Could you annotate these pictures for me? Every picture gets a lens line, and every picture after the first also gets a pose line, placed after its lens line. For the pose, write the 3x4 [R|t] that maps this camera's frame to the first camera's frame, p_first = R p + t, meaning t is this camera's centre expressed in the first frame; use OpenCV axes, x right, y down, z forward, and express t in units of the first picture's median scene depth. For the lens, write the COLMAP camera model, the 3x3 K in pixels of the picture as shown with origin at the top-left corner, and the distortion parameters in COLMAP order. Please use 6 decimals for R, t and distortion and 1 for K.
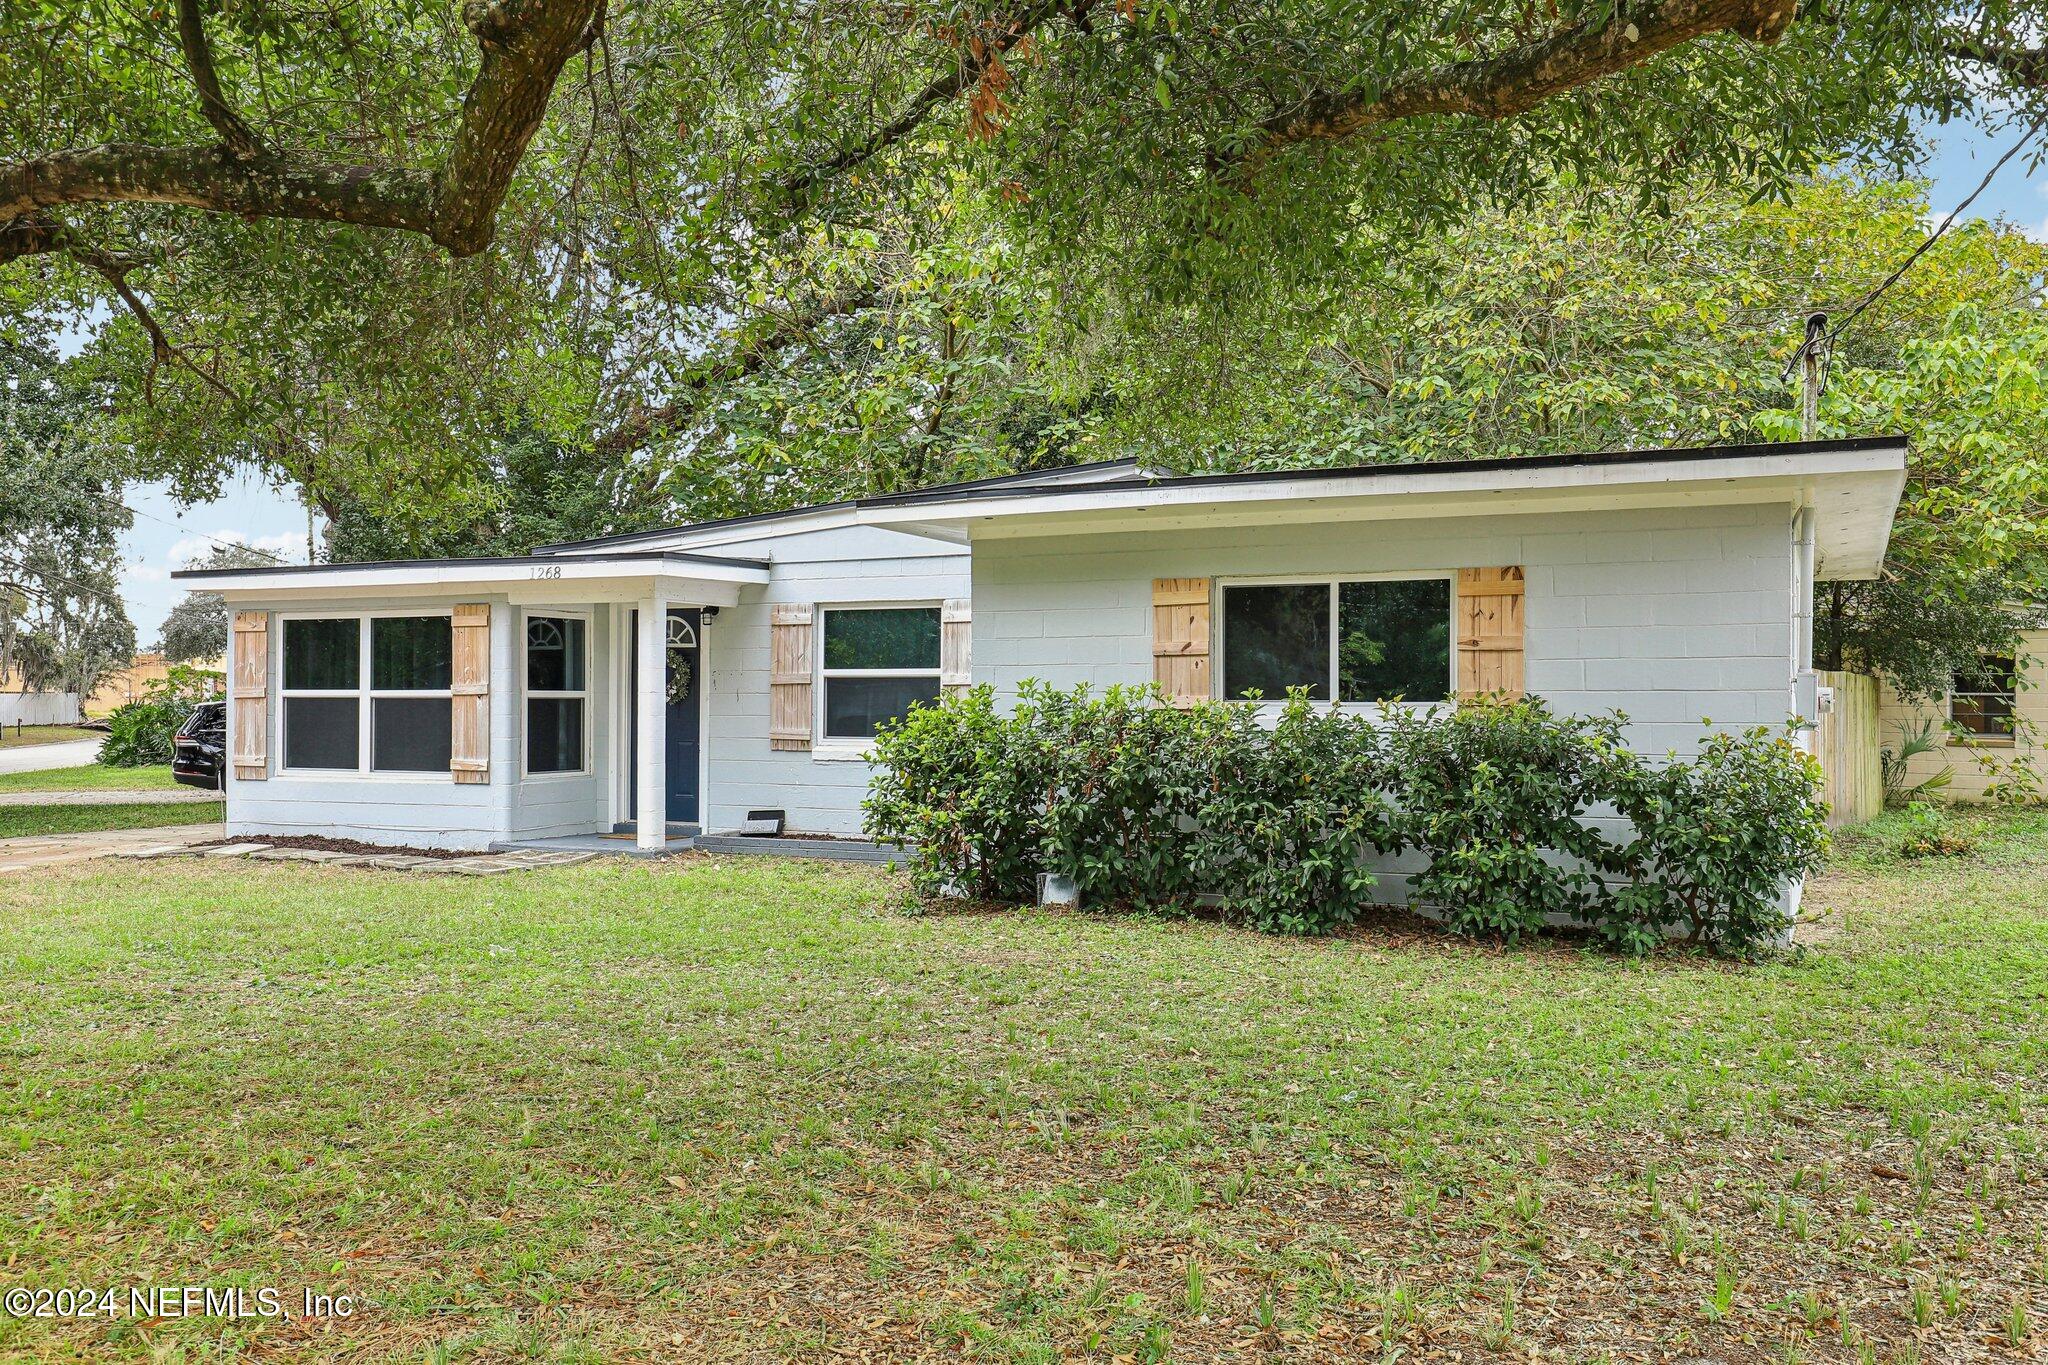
lens RADIAL K [[1670.3, 0, 1011.0], [0, 1670.3, 691.8], [0, 0, 1]] dist [0.013336, -0.007678]
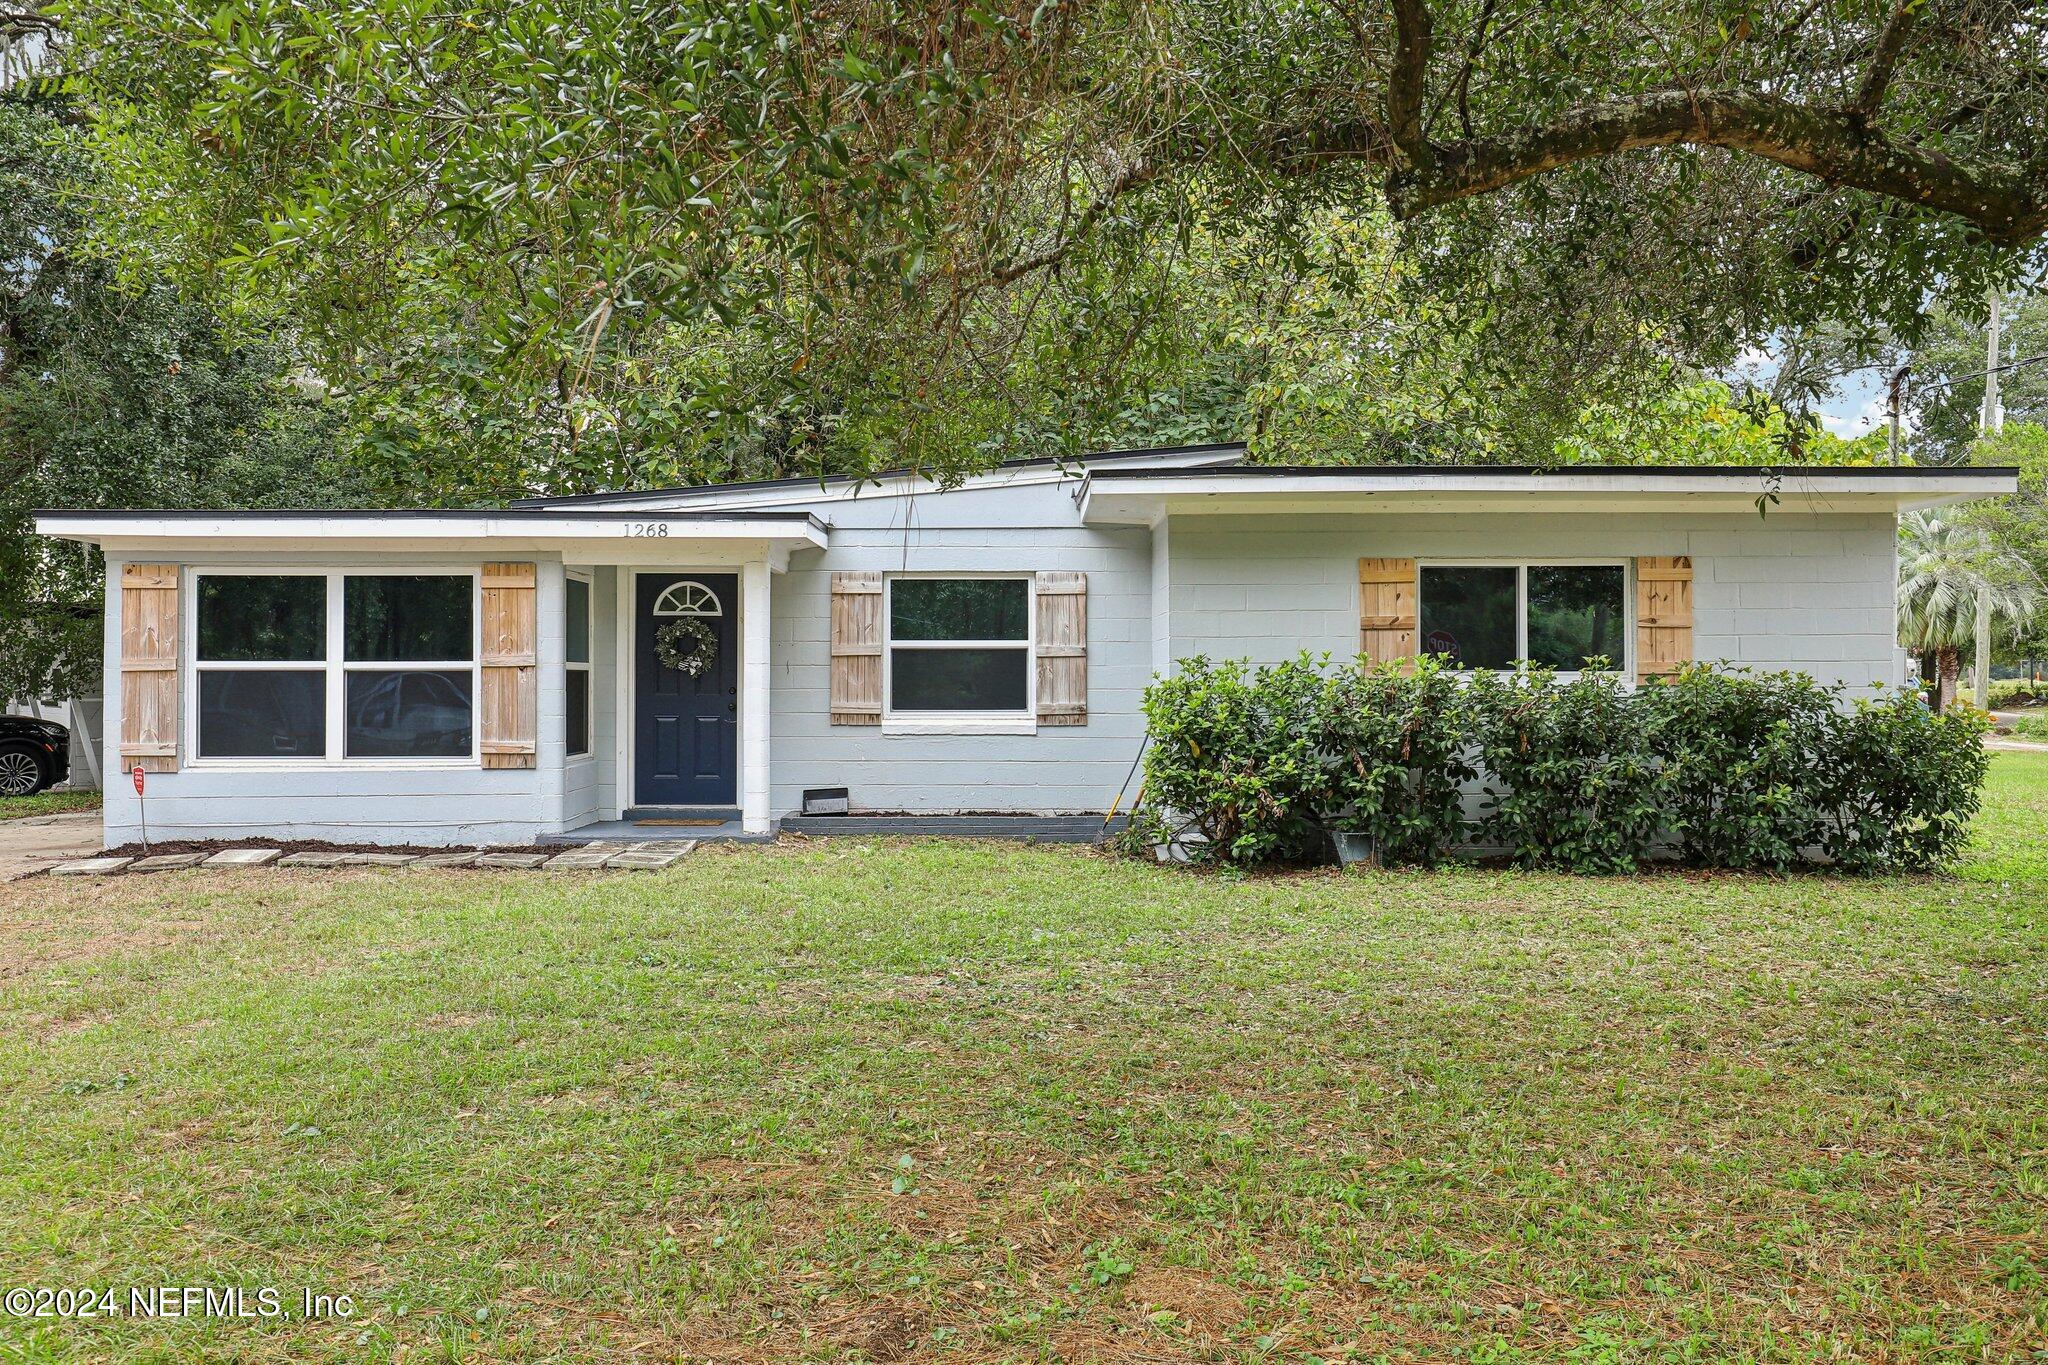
lens RADIAL K [[1670.3, 0, 1011.1], [0, 1670.3, 688.5], [0, 0, 1]] dist [0.013336, -0.007678]
pose [[0.897698, -0.004447, 0.440588, -0.474334], [0.000581, 0.999960, 0.008908, 0.005607], [-0.440611, -0.007741, 0.897665, 0.105038]]
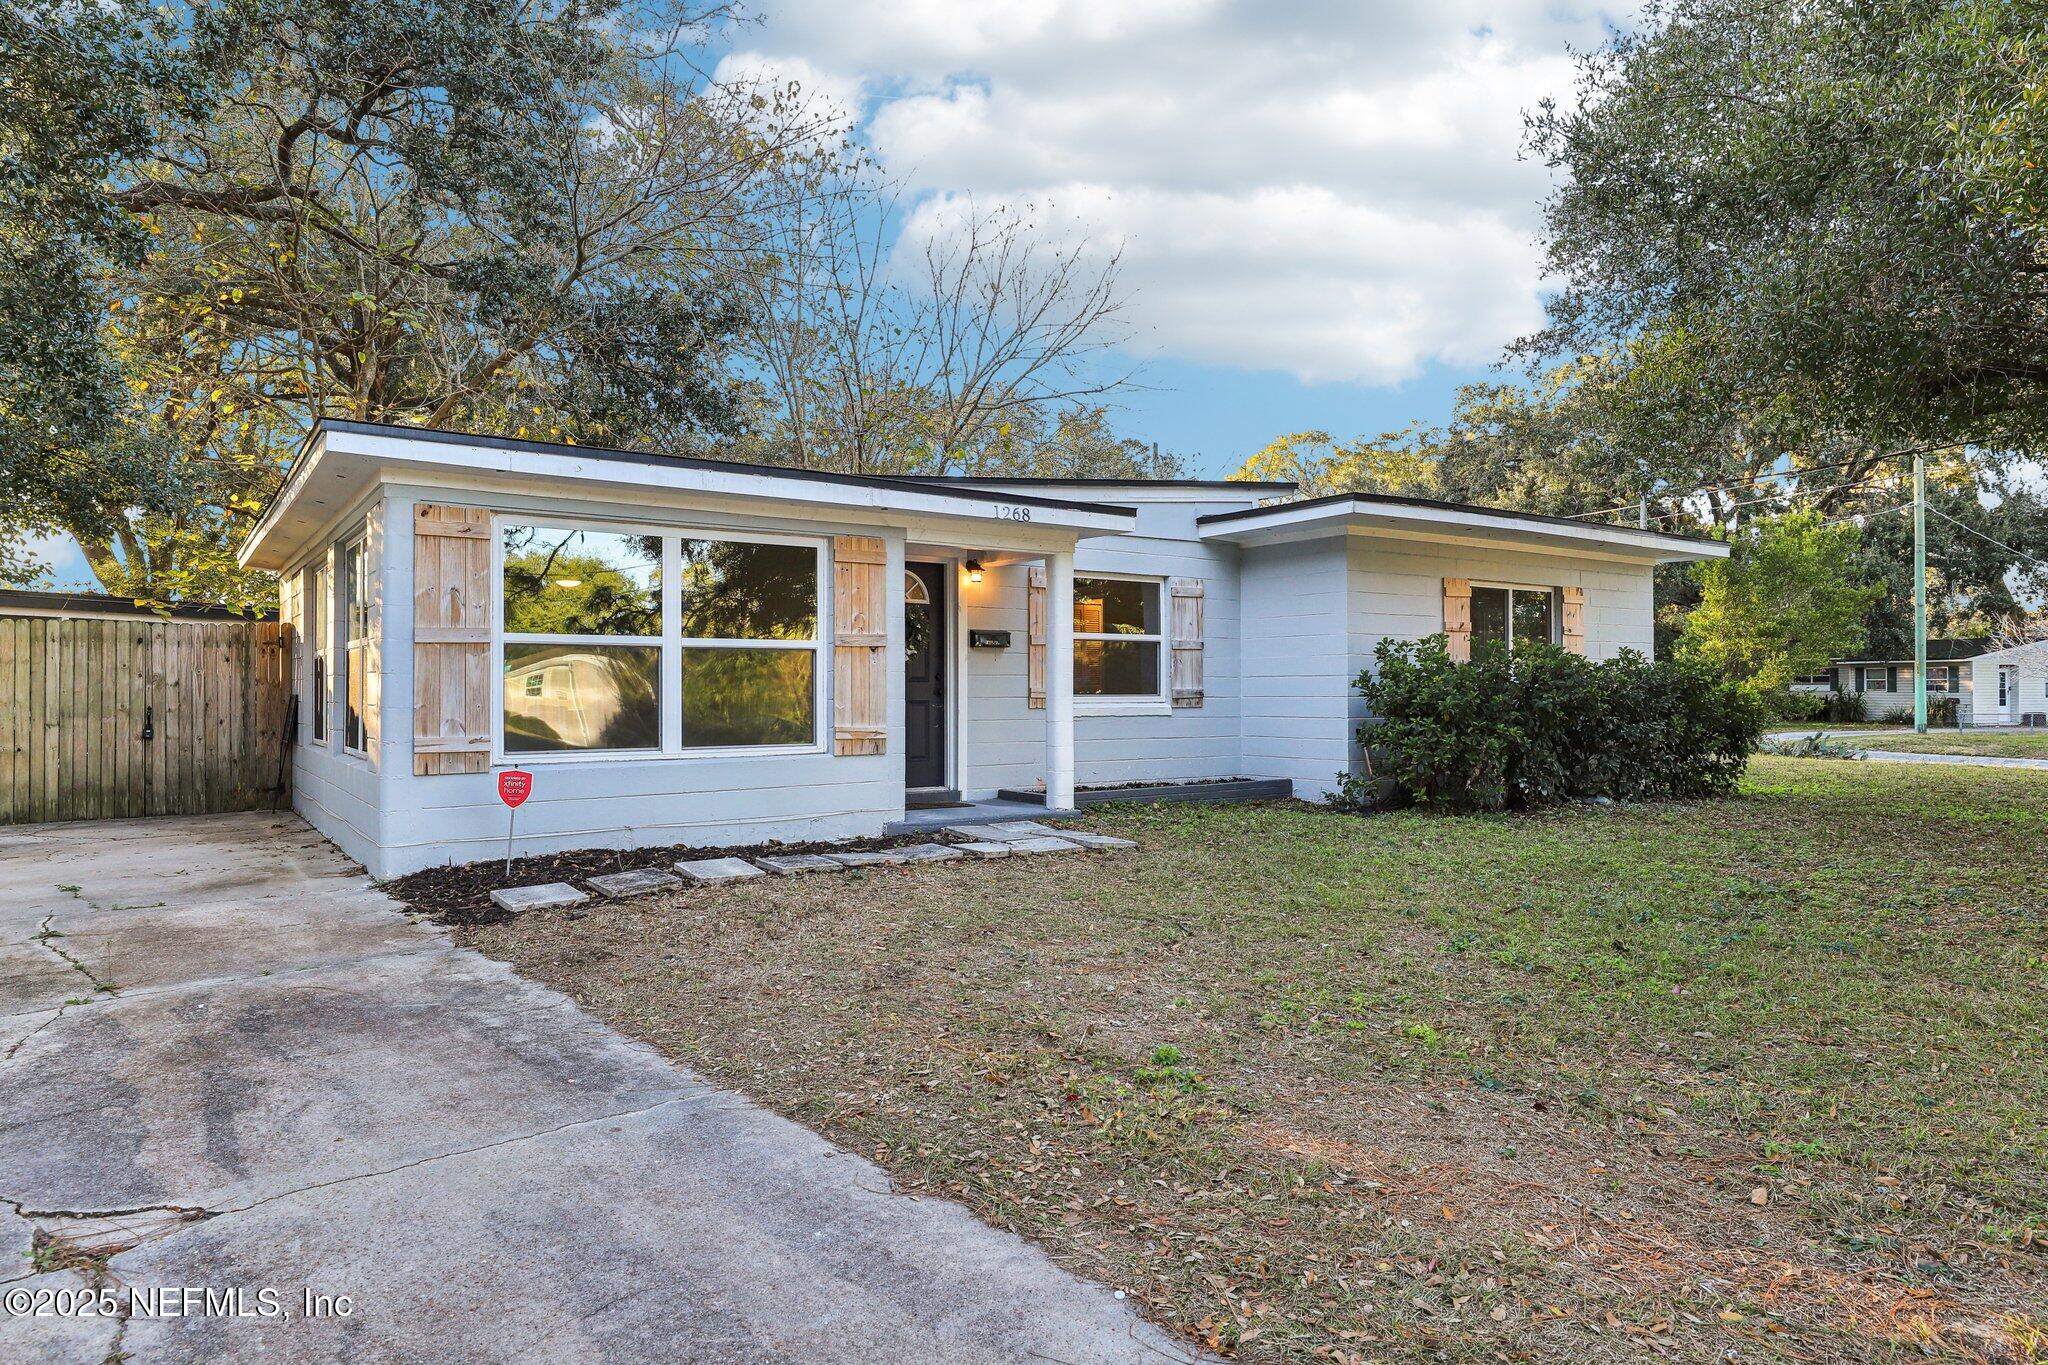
lens RADIAL K [[1231.0, 0, 1011.8], [0, 1231.0, 672.1], [0, 0, 1]] dist [0.029102, 0.000173]
pose [[0.494930, 0.009769, 0.868878, -0.814568], [-0.000204, 0.999938, -0.011127, 0.021156], [-0.868933, 0.005330, 0.494901, 0.640721]]
